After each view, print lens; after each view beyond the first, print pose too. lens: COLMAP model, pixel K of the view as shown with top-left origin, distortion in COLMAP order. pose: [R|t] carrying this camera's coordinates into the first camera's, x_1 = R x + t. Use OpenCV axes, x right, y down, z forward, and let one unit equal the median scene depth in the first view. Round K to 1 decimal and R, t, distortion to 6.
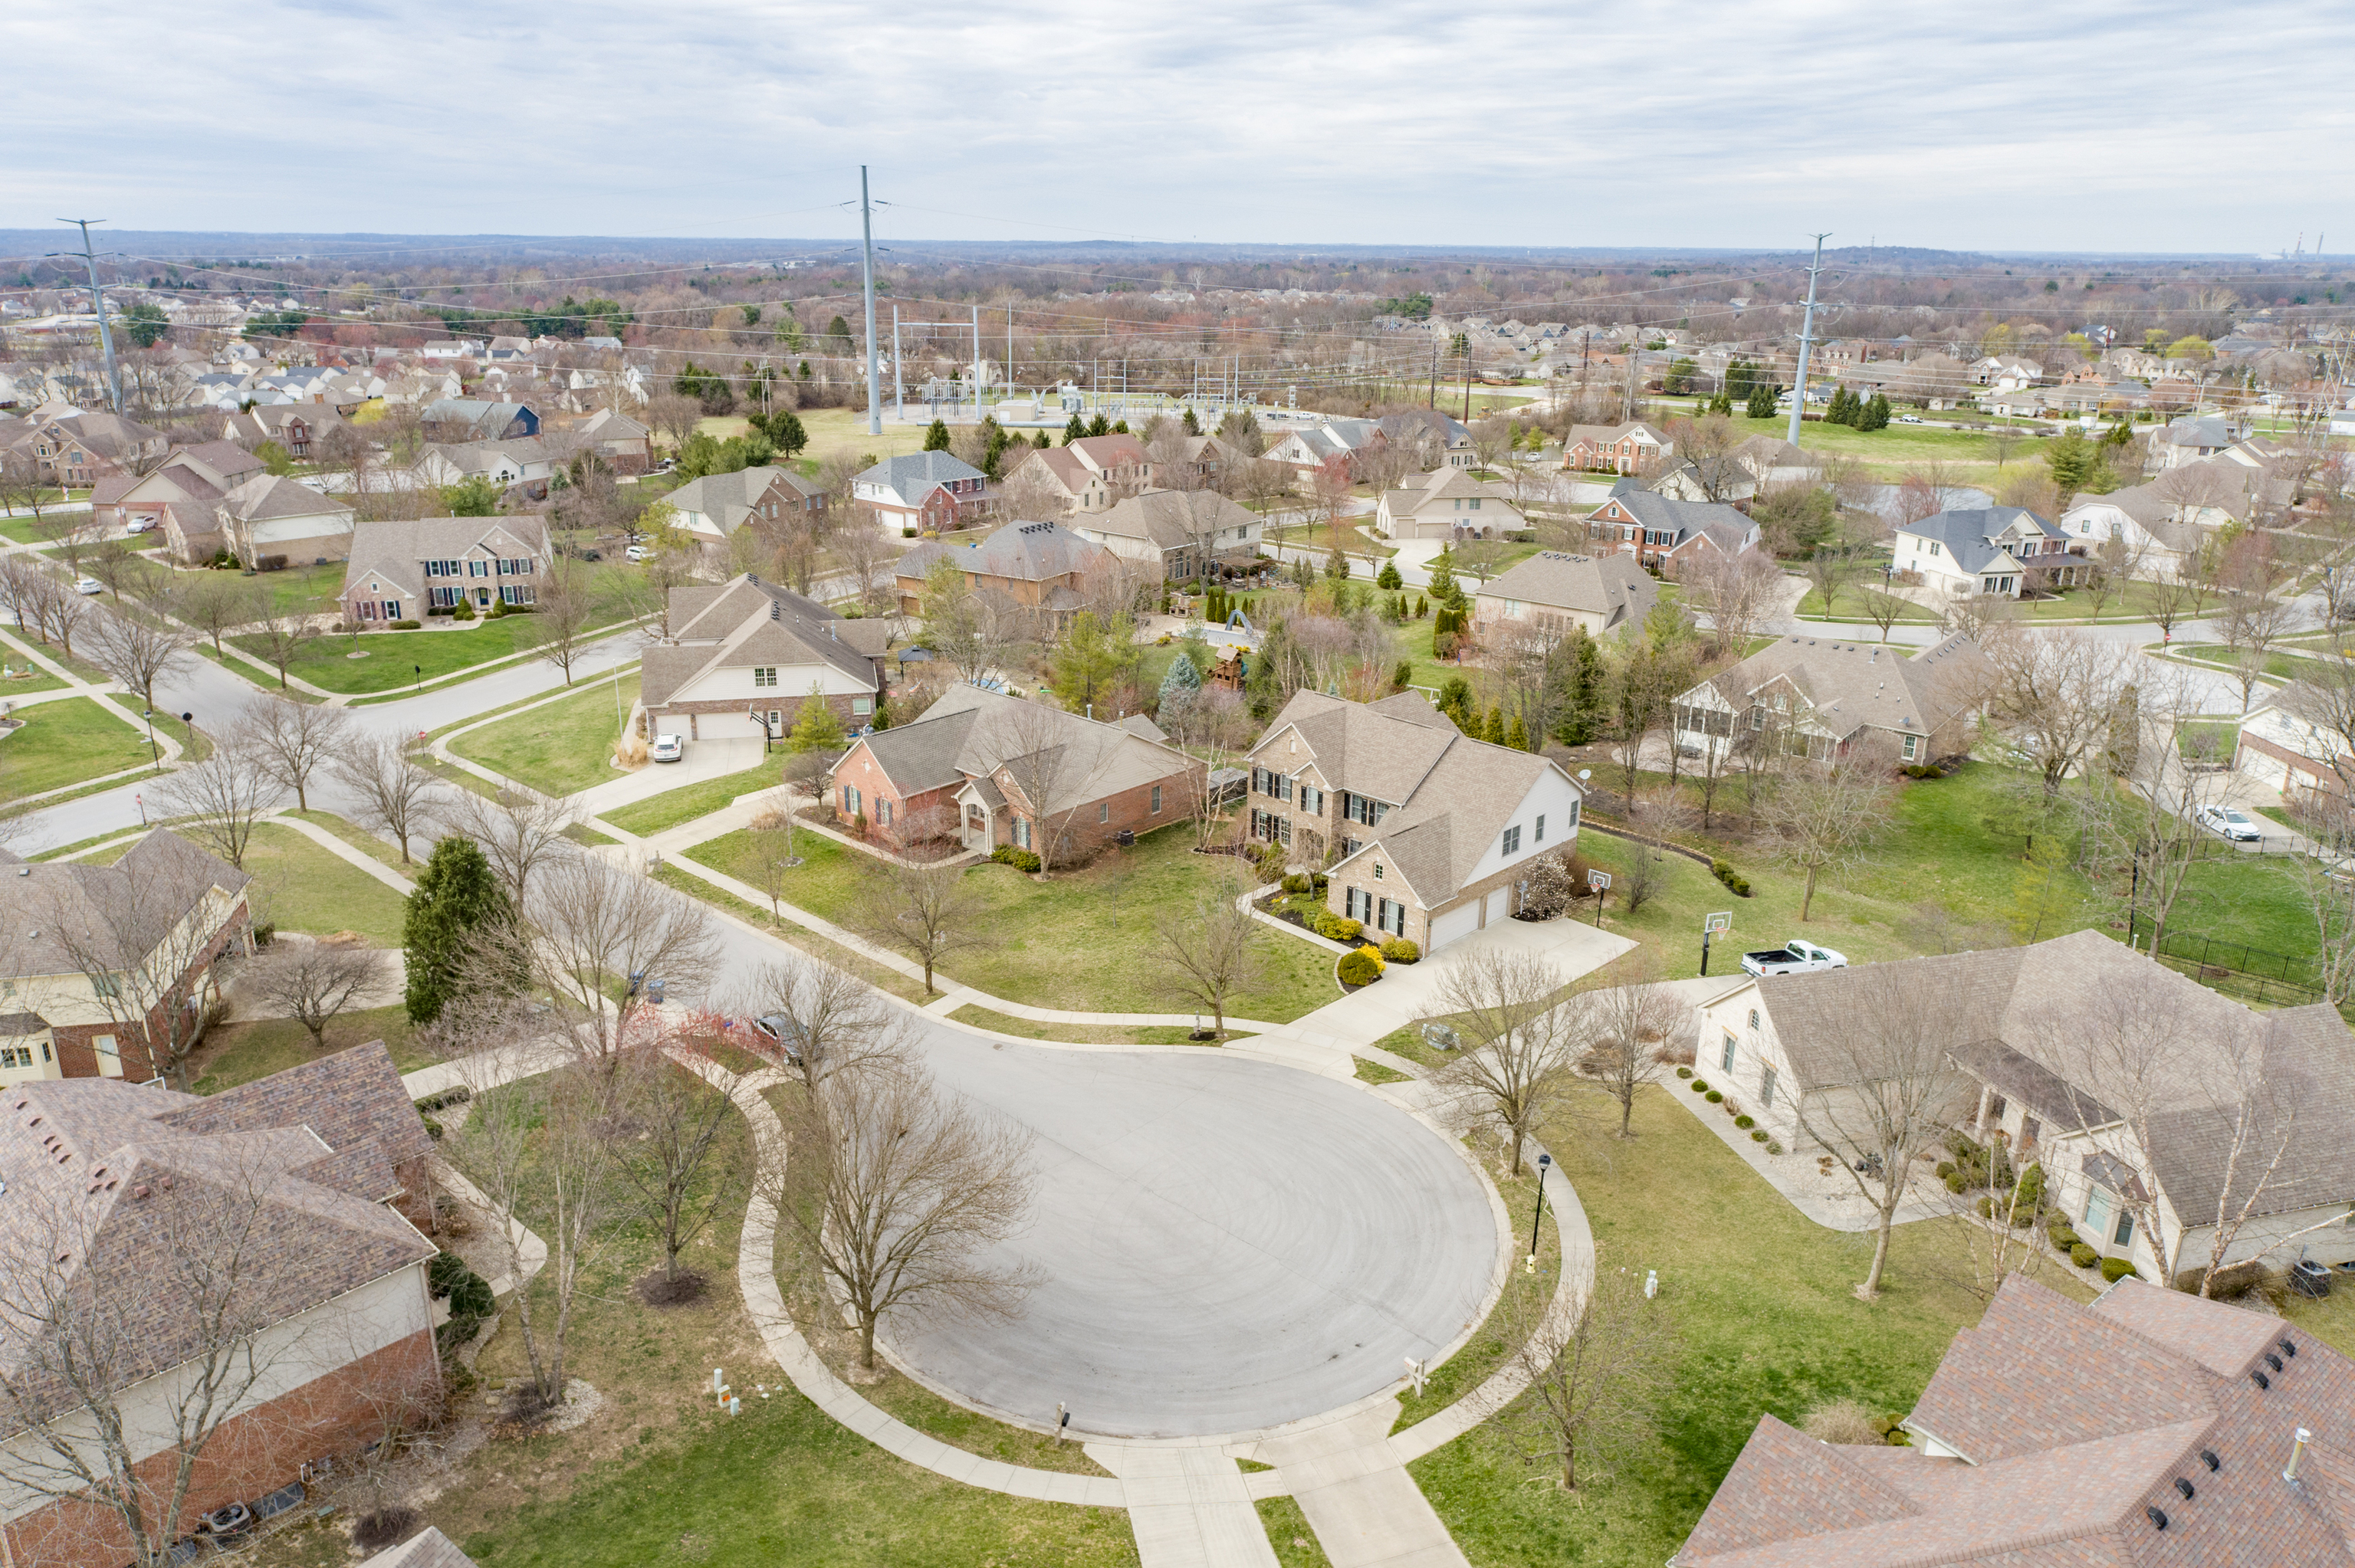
lens RADIAL K [[1598.9, 0, 1174.4], [0, 1598.9, 776.3], [0, 0, 1]] dist [-0.009676, 0.021882]
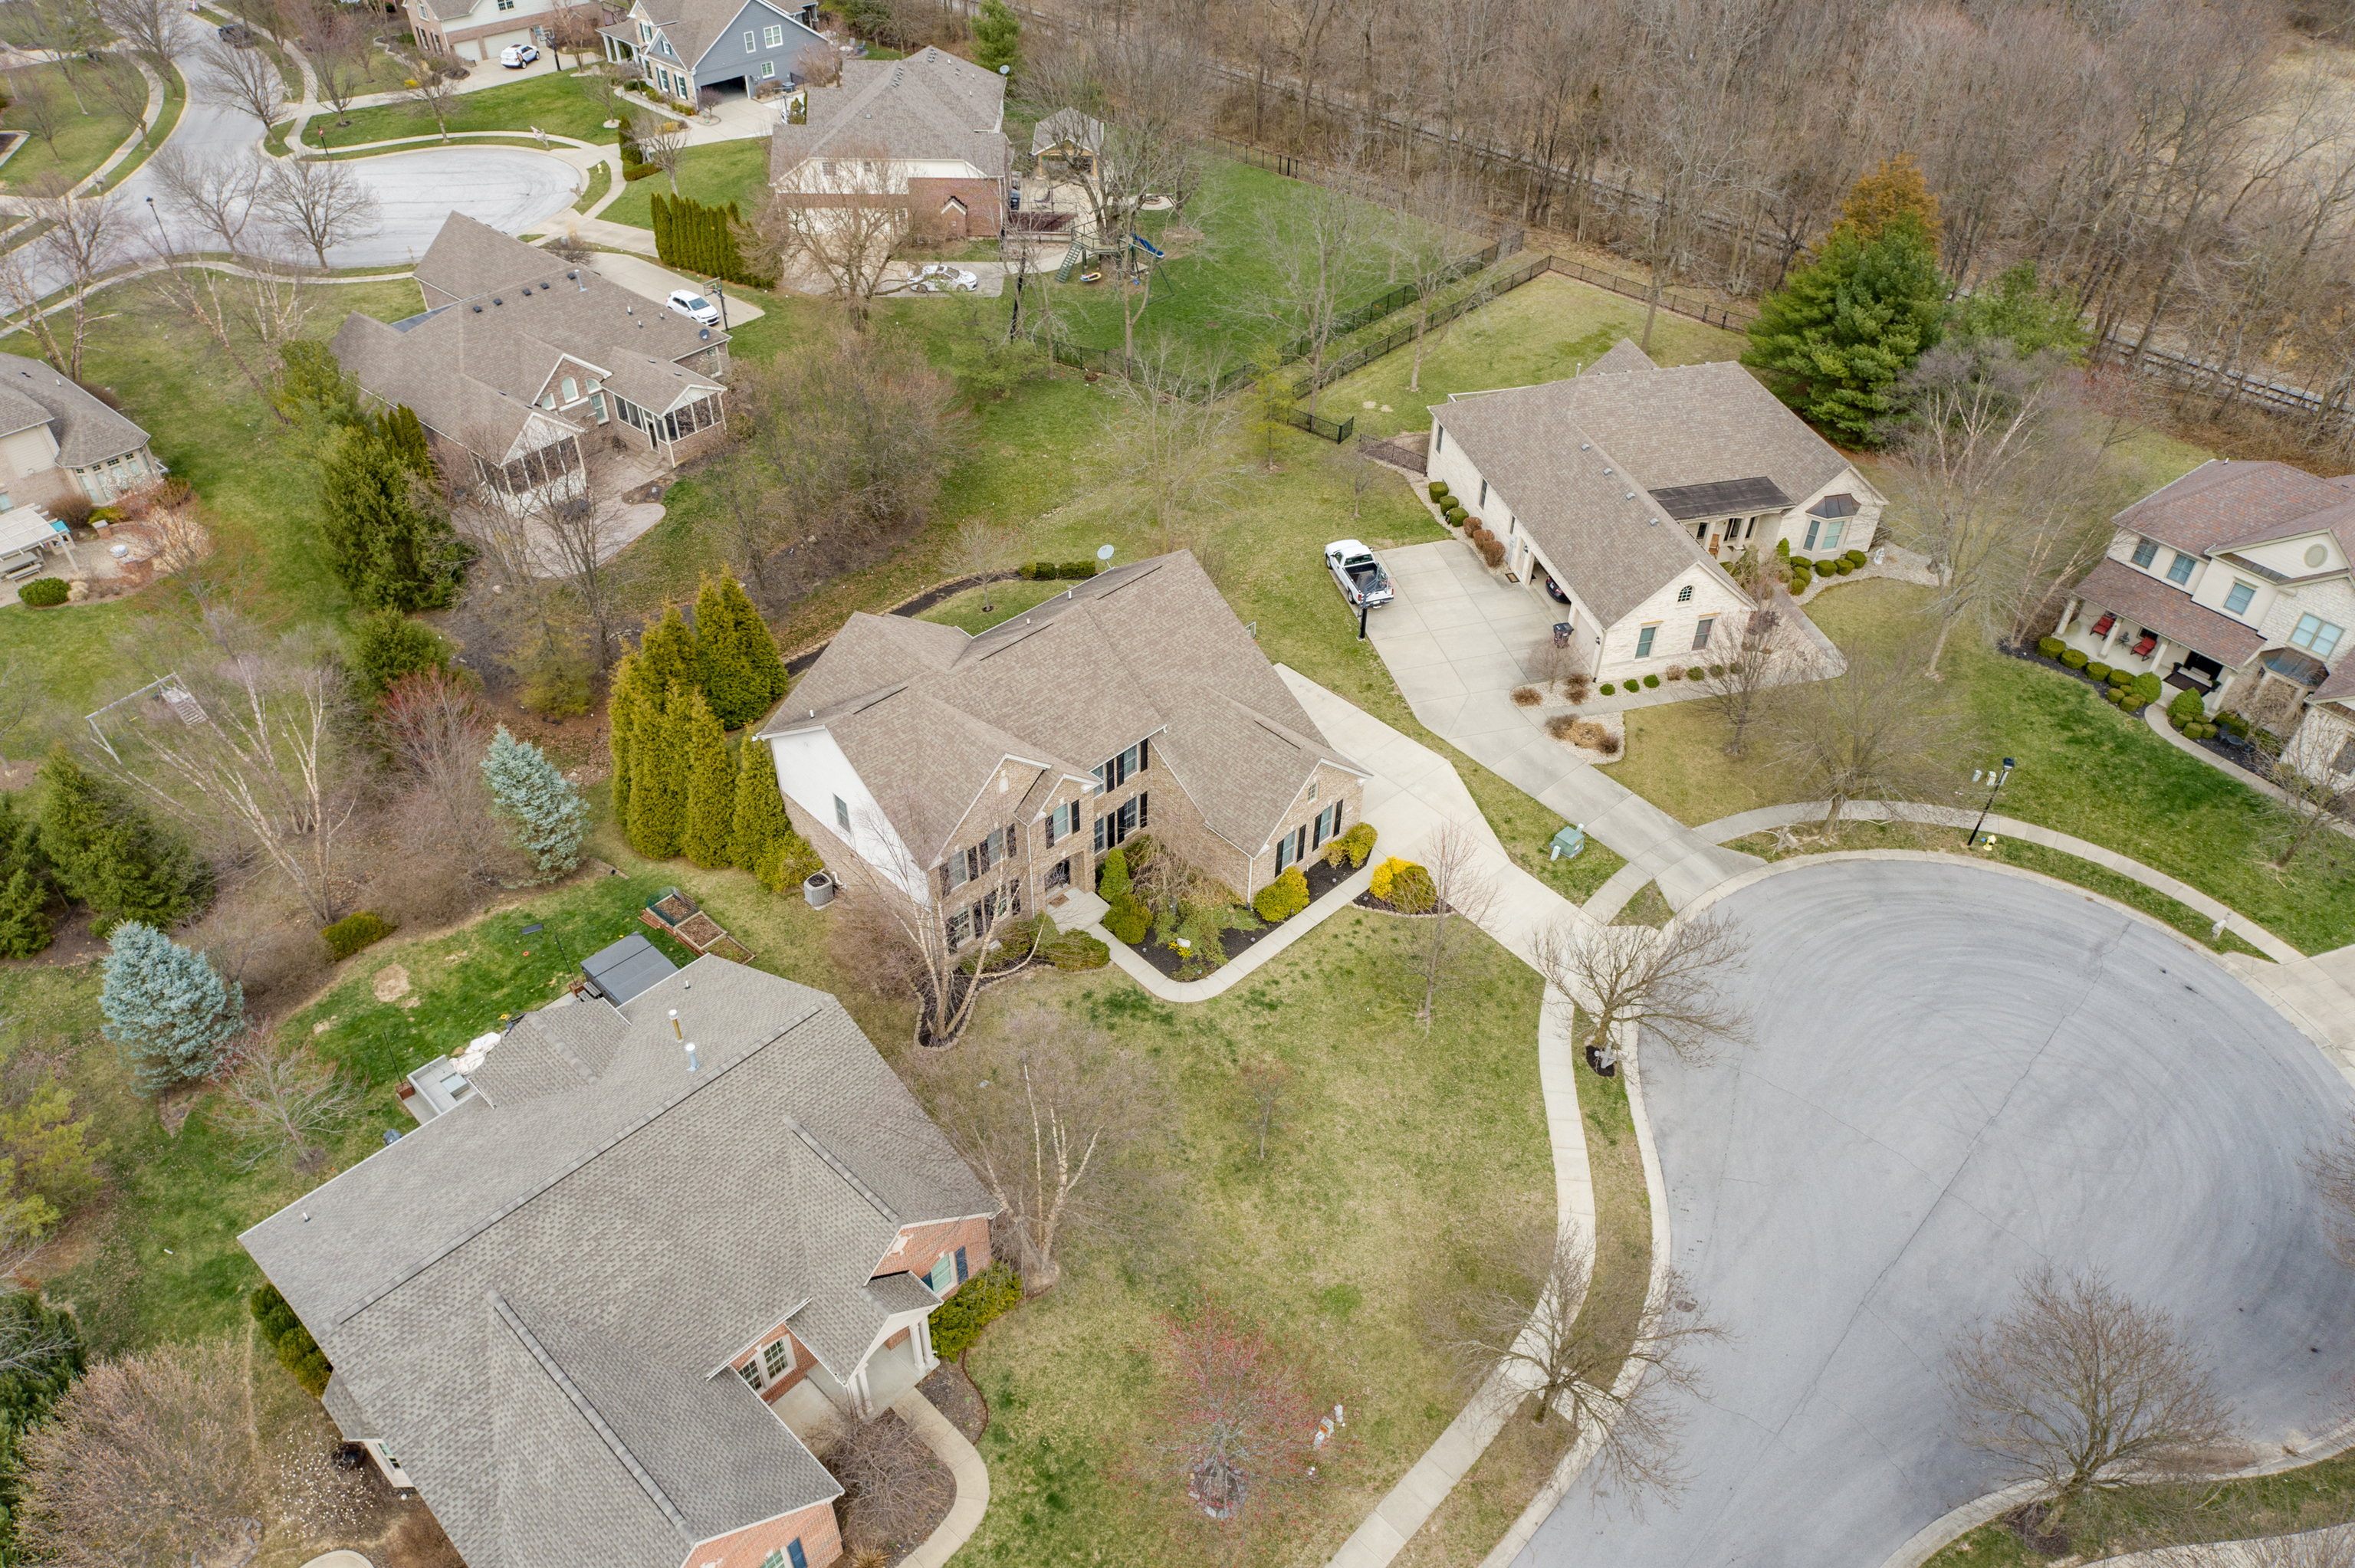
lens RADIAL K [[1598.9, 0, 1174.4], [0, 1598.9, 776.3], [0, 0, 1]] dist [-0.009676, 0.021882]
pose [[0.015604, -0.648228, 0.761287, -0.306173], [0.305206, 0.728130, 0.613739, -0.298038], [-0.952159, 0.222772, 0.209205, 0.651751]]
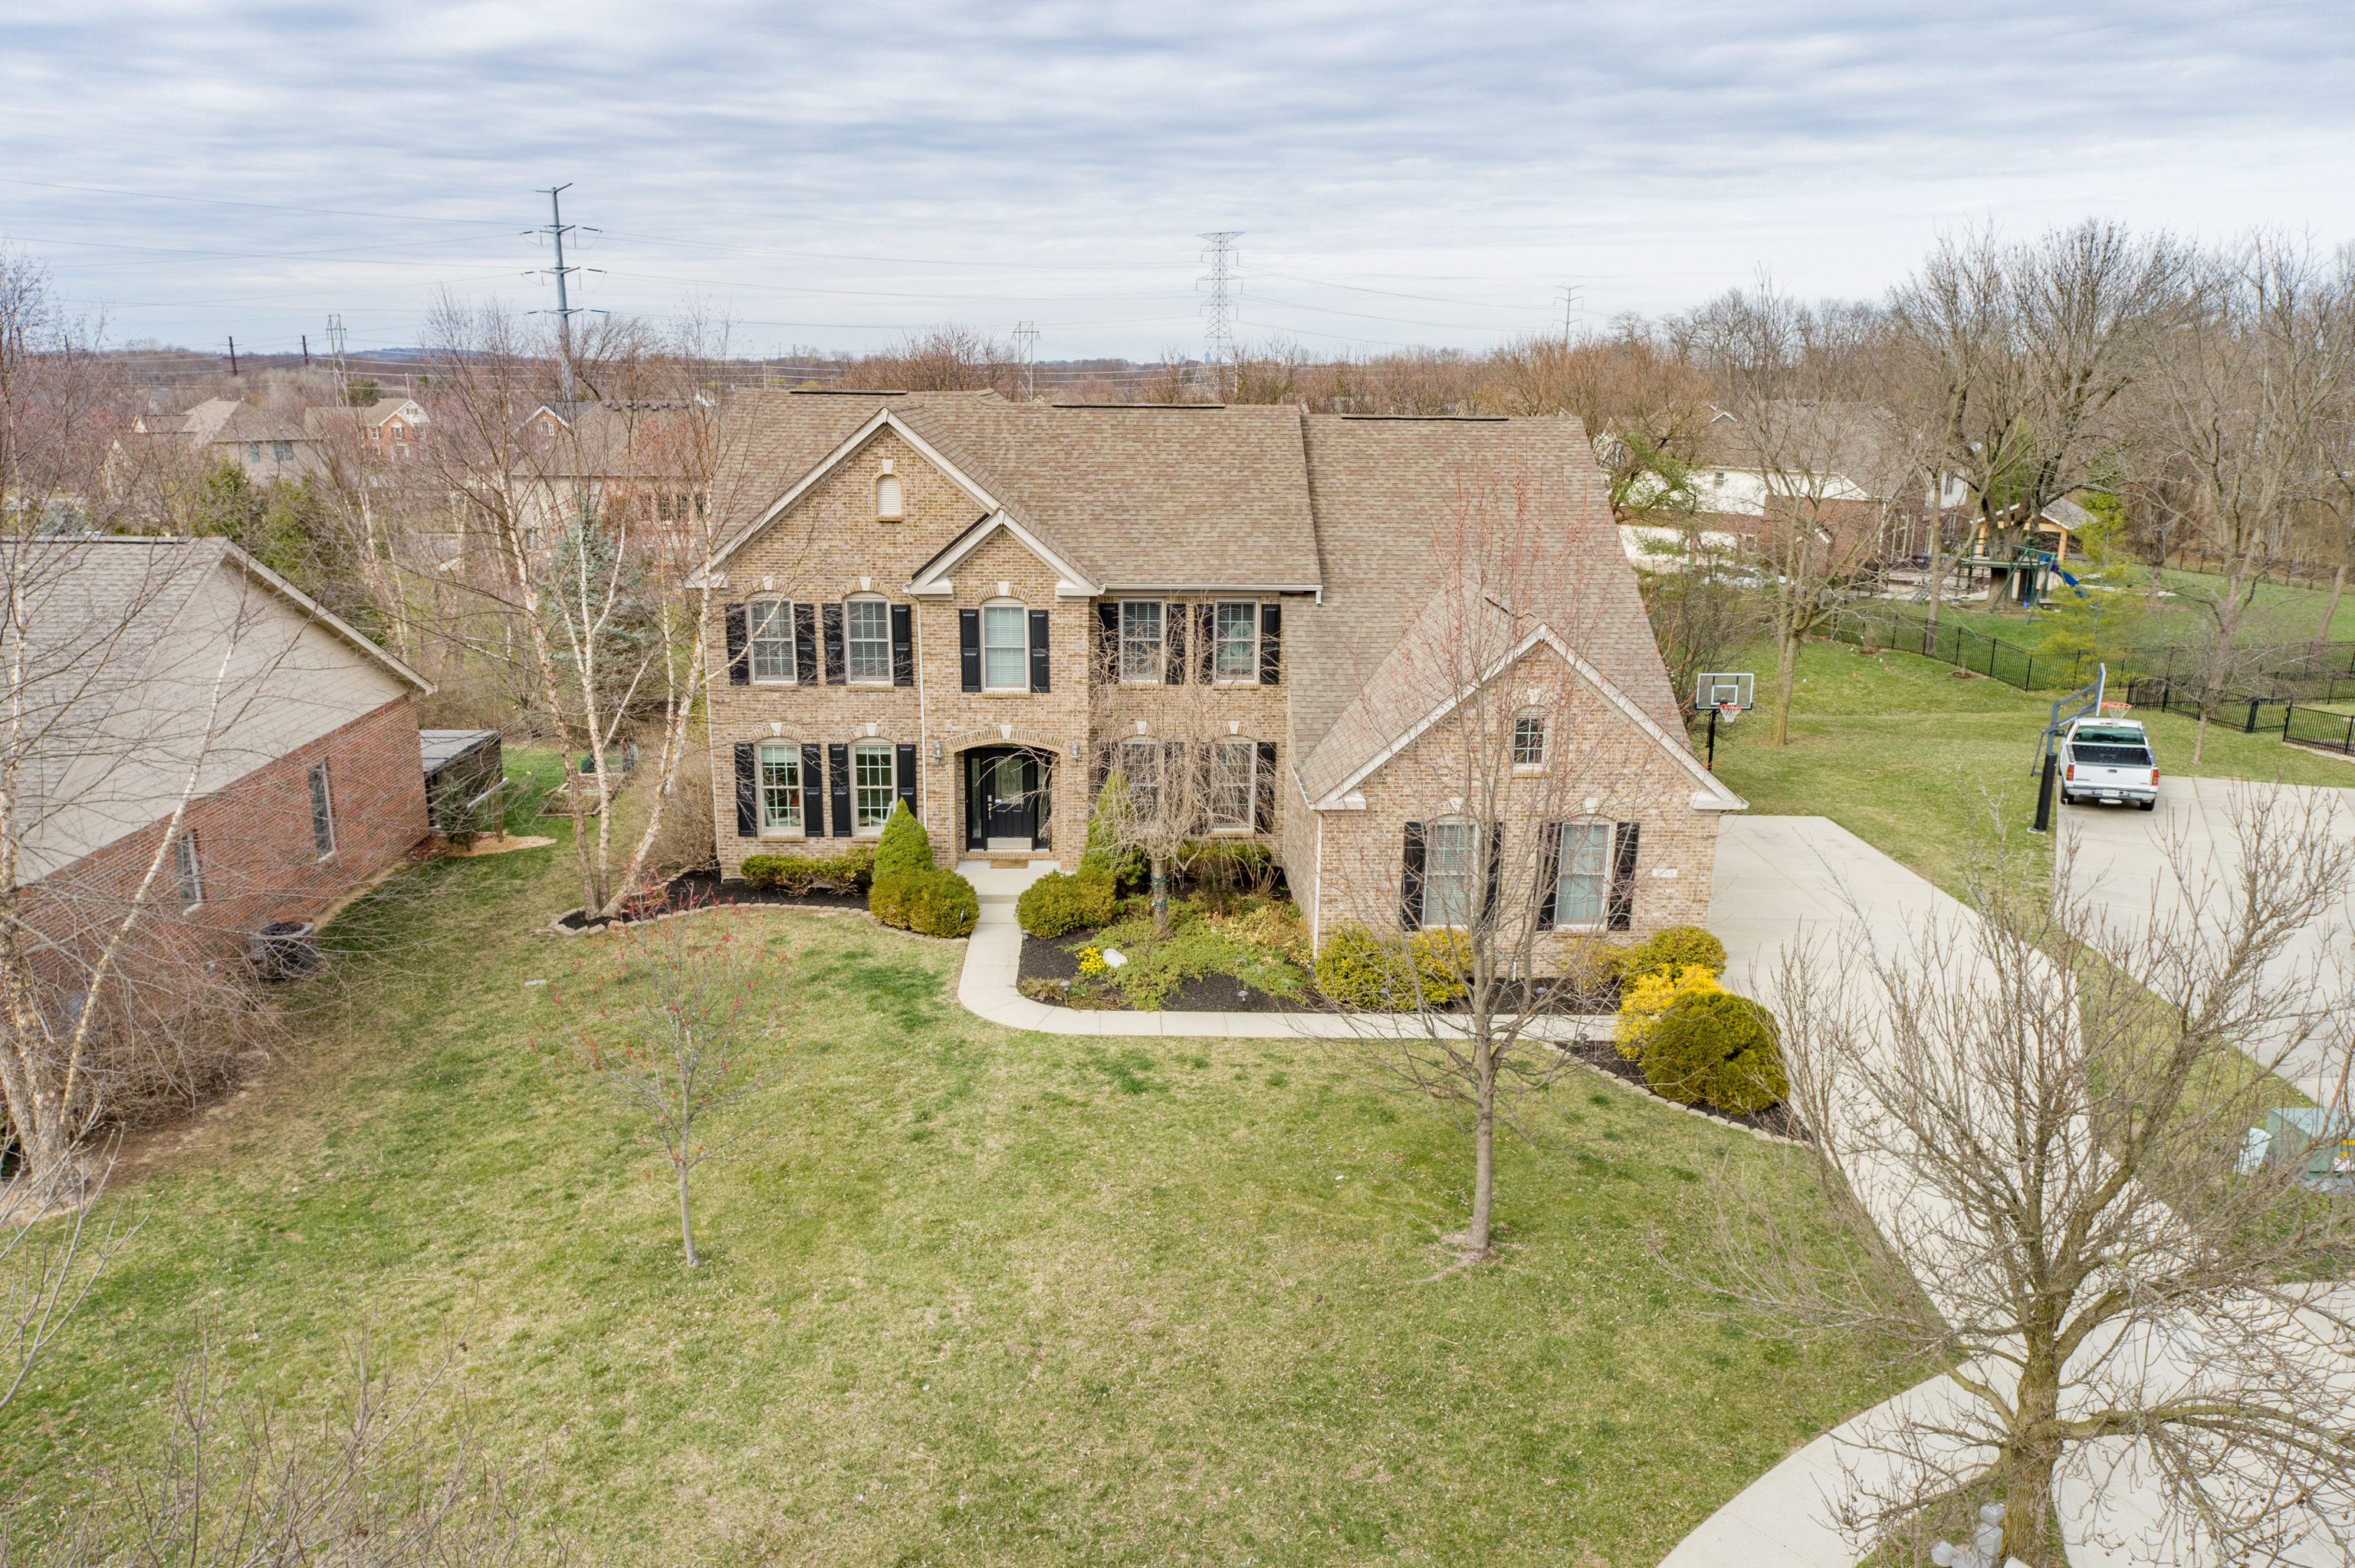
lens RADIAL K [[1625.9, 0, 1176.5], [0, 1625.9, 772.3], [0, 0, 1]] dist [-0.000231, 0.006483]
pose [[0.677458, -0.180319, 0.713117, -0.099344], [0.226834, 0.973451, 0.030656, 0.029535], [-0.699712, 0.140991, 0.700374, 0.599072]]
